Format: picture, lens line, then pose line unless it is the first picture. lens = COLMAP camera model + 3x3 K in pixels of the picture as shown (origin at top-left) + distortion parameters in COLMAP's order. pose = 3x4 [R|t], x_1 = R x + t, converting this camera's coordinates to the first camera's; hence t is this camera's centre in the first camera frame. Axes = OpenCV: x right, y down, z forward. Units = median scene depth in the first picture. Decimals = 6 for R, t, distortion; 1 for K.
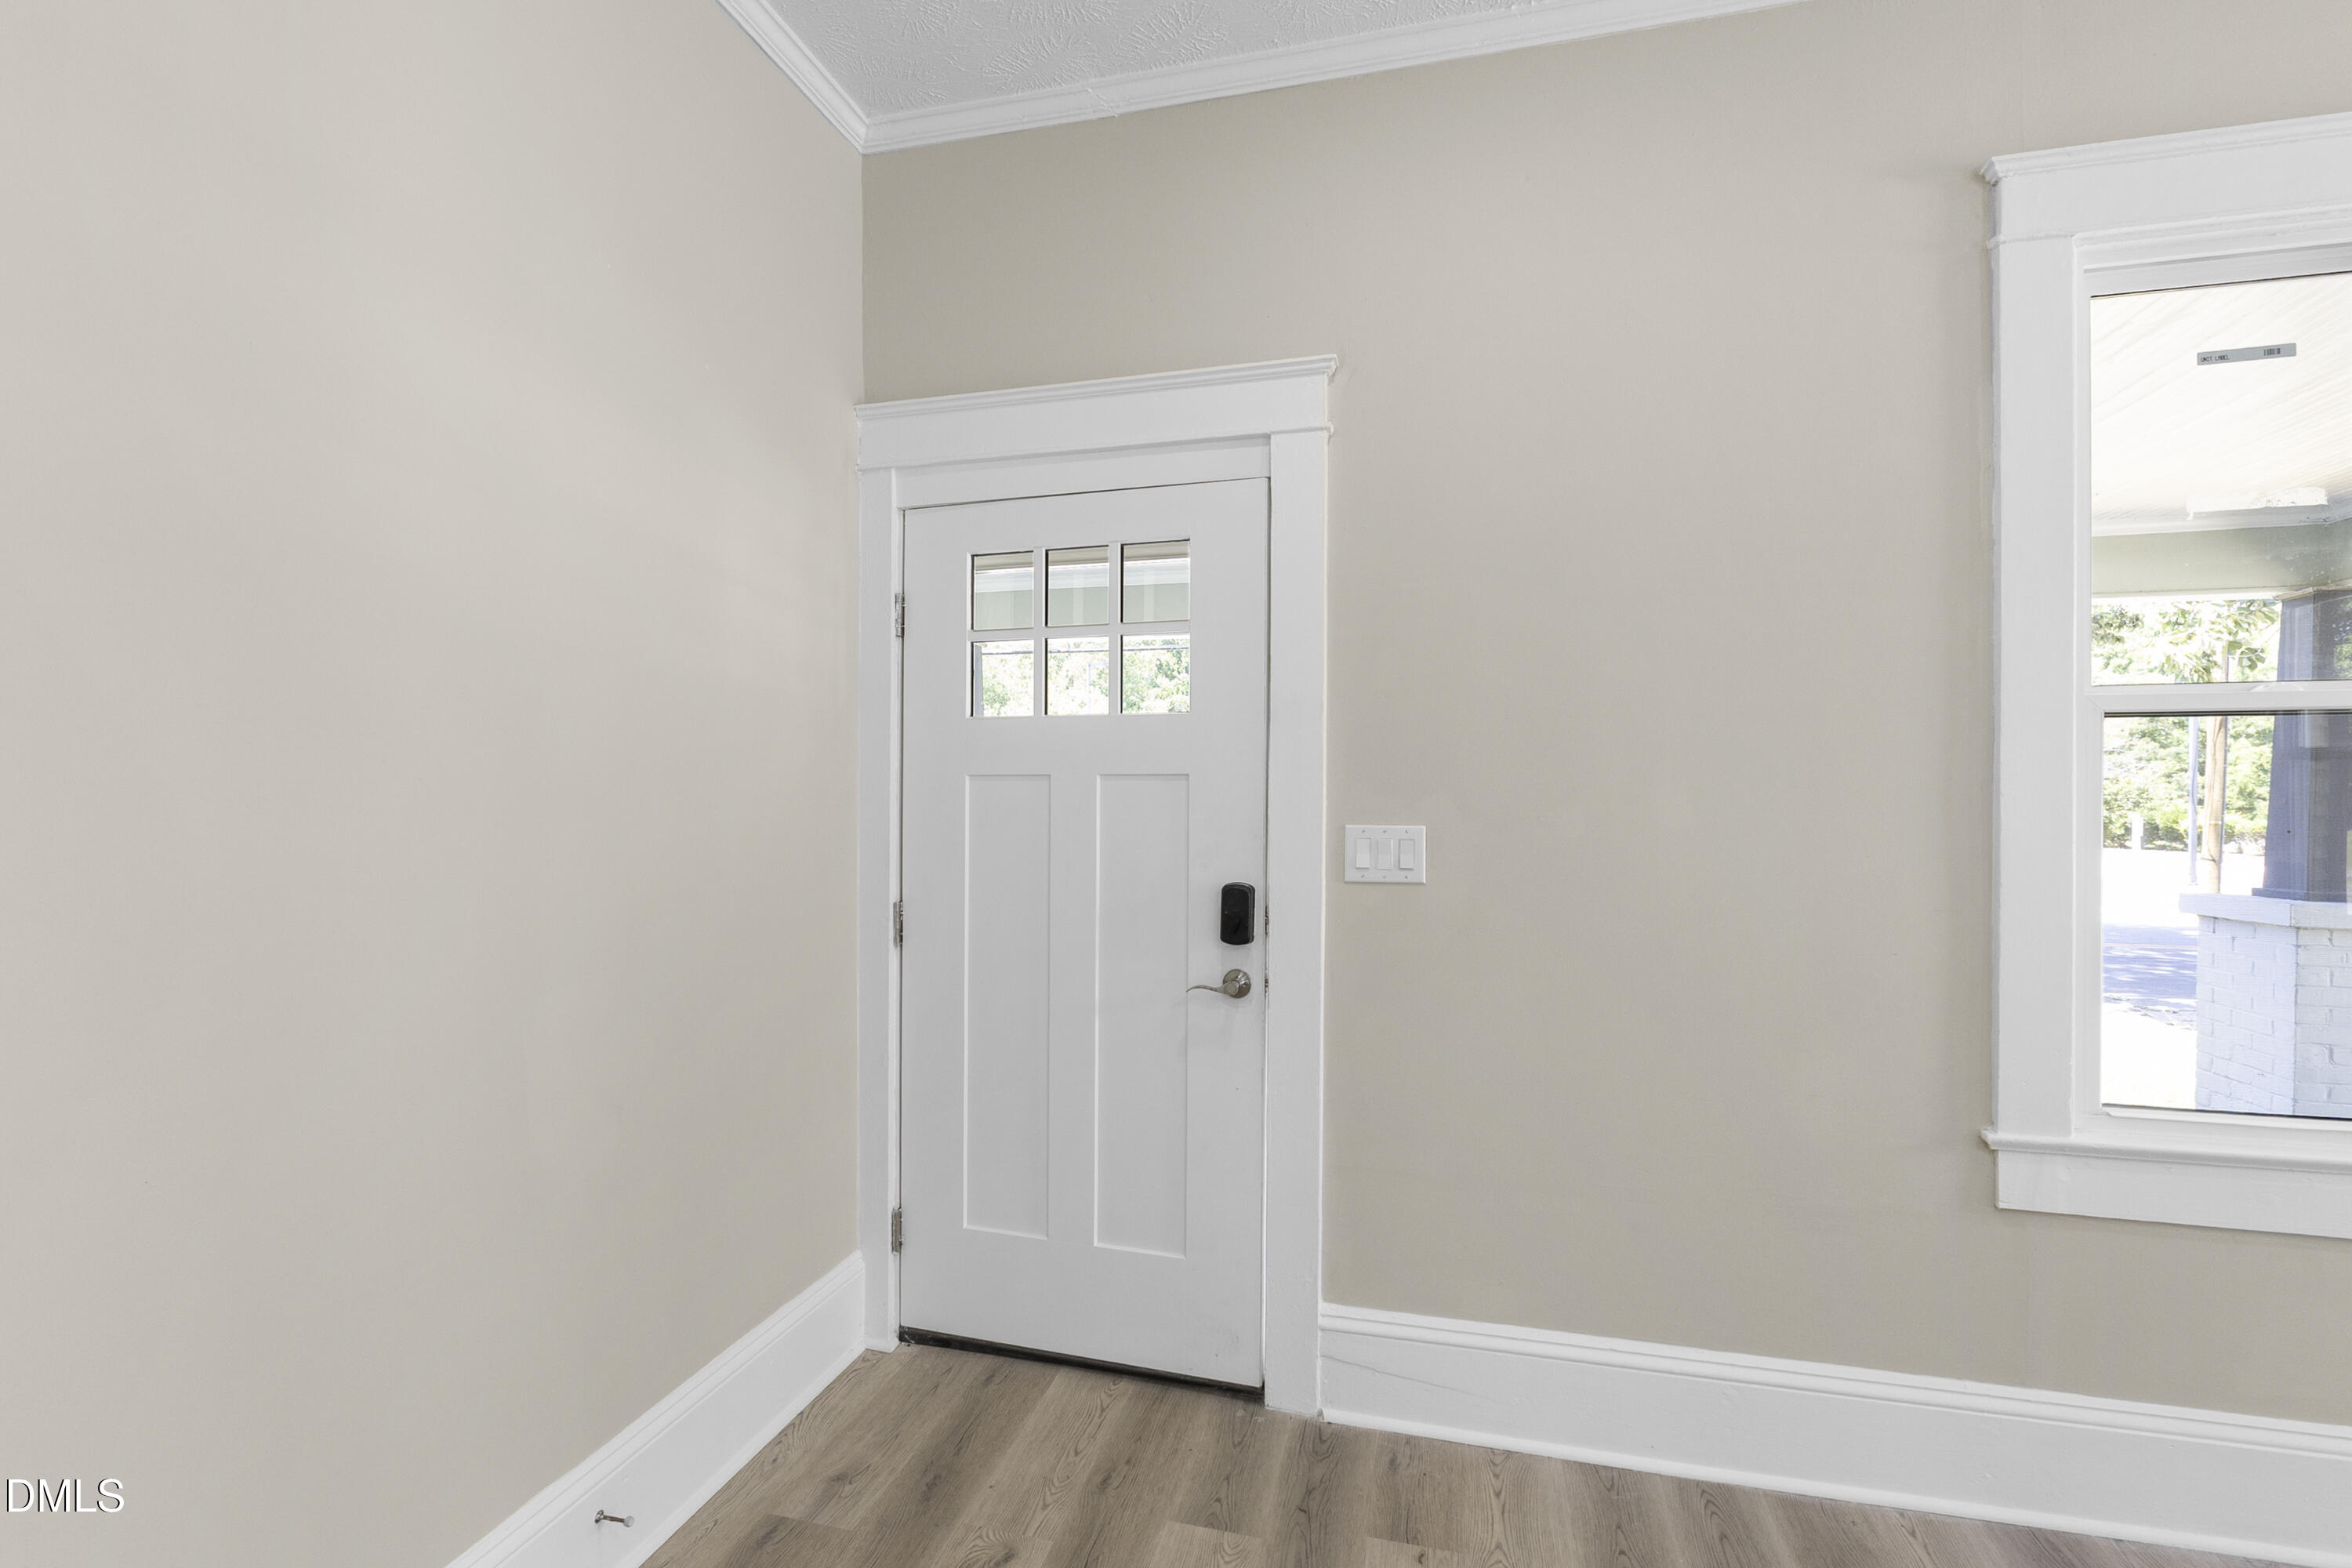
lens RADIAL K [[1045.6, 0, 1174.9], [0, 1045.6, 801.4], [0, 0, 1]] dist [-0.005640, 0.002639]
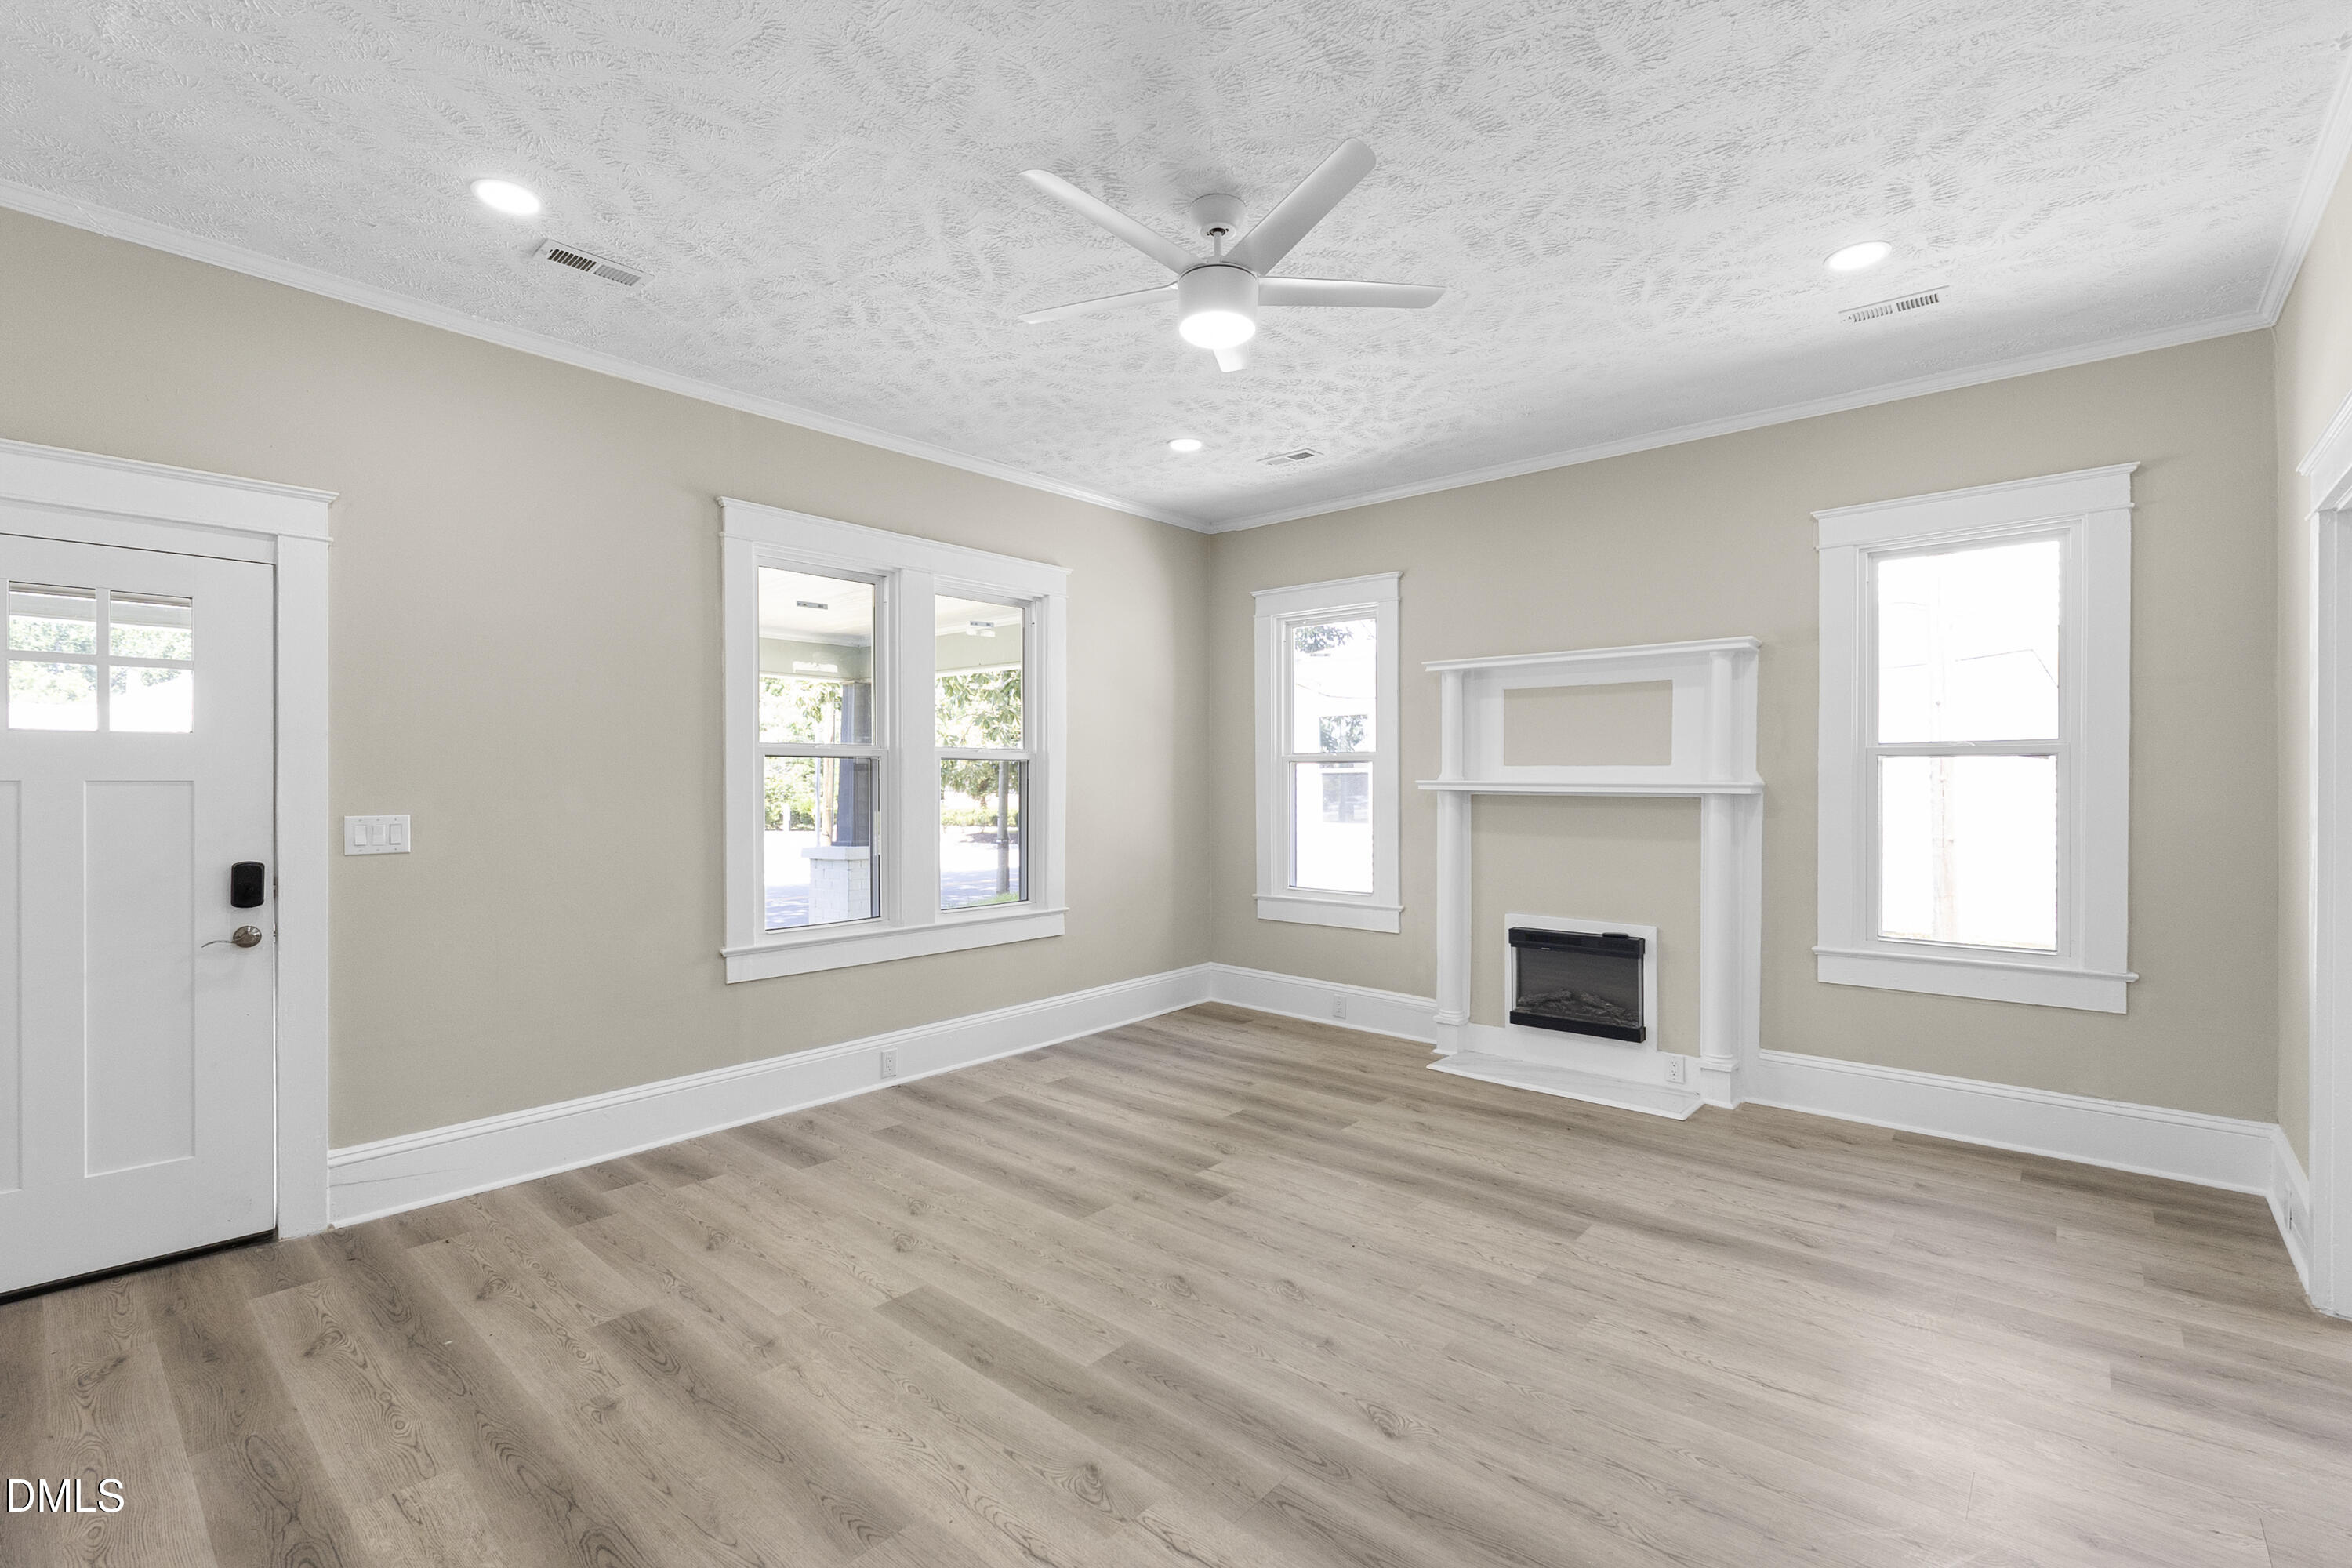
lens RADIAL K [[1045.6, 0, 1176.4], [0, 1045.6, 772.2], [0, 0, 1]] dist [-0.005640, 0.002639]
pose [[0.452026, 0.008364, 0.891966, -0.611293], [0.014081, 0.999765, -0.016511, 0.001725], [-0.891894, 0.020023, 0.451802, -0.690086]]
